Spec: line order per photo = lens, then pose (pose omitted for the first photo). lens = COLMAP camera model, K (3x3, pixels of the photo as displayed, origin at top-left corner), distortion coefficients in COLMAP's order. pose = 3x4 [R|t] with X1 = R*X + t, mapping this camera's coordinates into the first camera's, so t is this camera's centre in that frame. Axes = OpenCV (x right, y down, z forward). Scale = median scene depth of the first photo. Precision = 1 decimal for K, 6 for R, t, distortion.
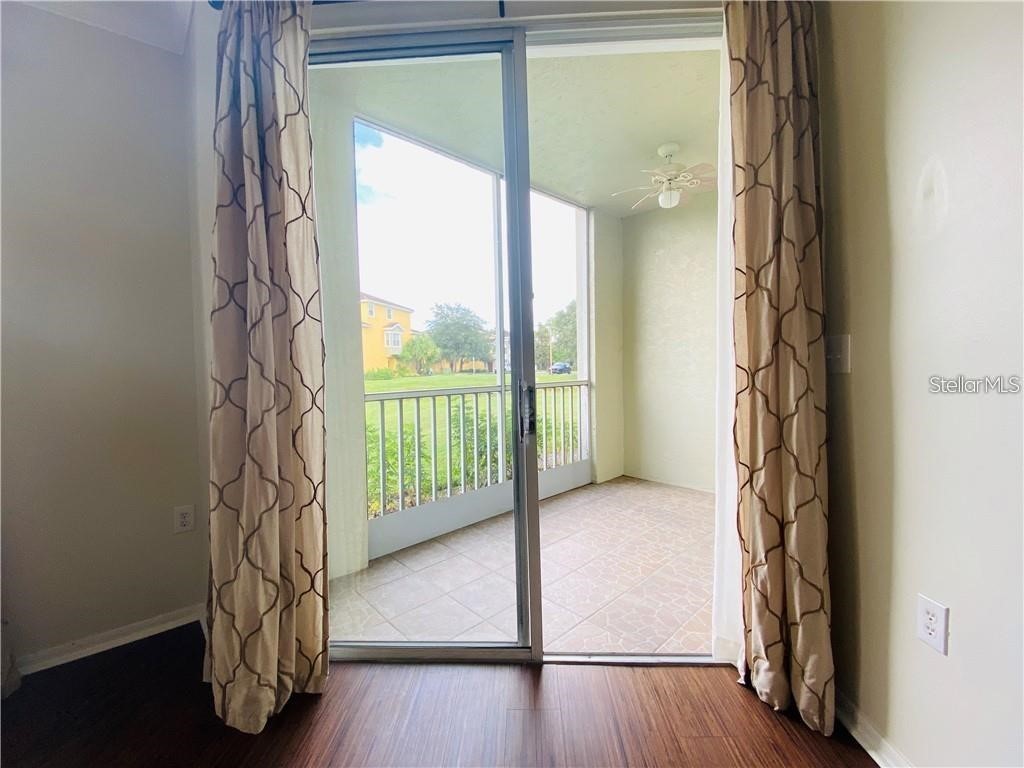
lens RADIAL K [[408.5, 0, 513.1], [0, 408.5, 380.1], [0, 0, 1]] dist [-0.002962, -0.008288]
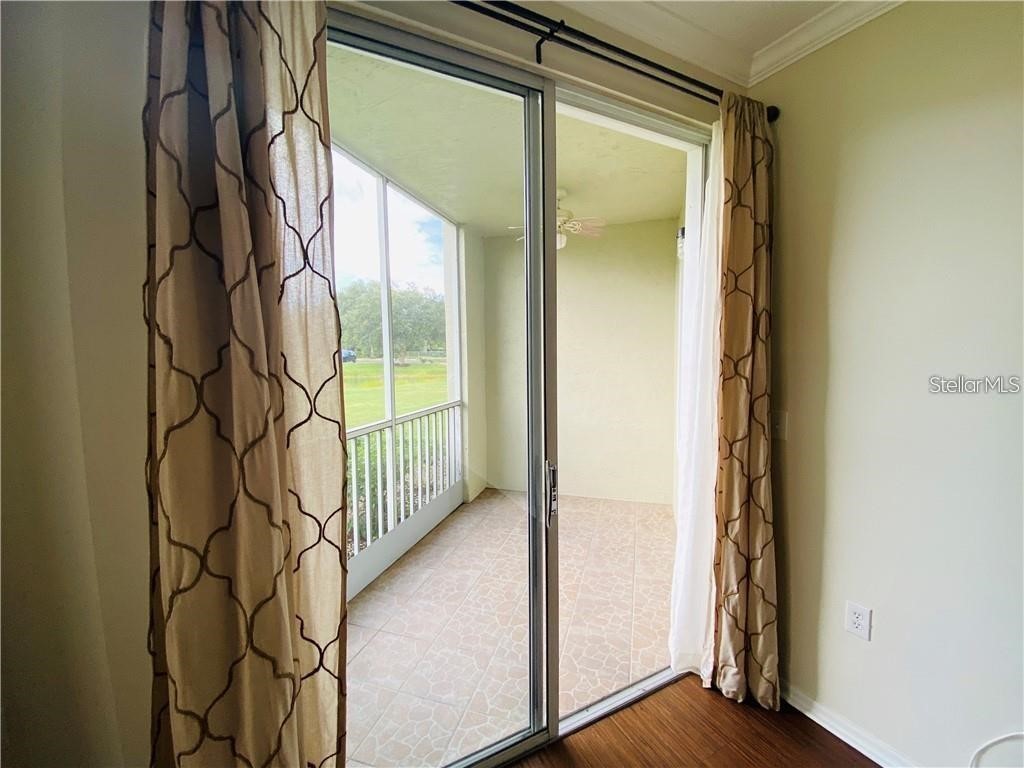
lens RADIAL K [[408.5, 0, 508.9], [0, 408.5, 379.1], [0, 0, 1]] dist [-0.002962, -0.008288]
pose [[0.874489, -0.021569, 0.484566, -0.587289], [0.006697, 0.999453, 0.032401, -0.254376], [-0.484999, -0.025089, 0.874155, 0.256350]]
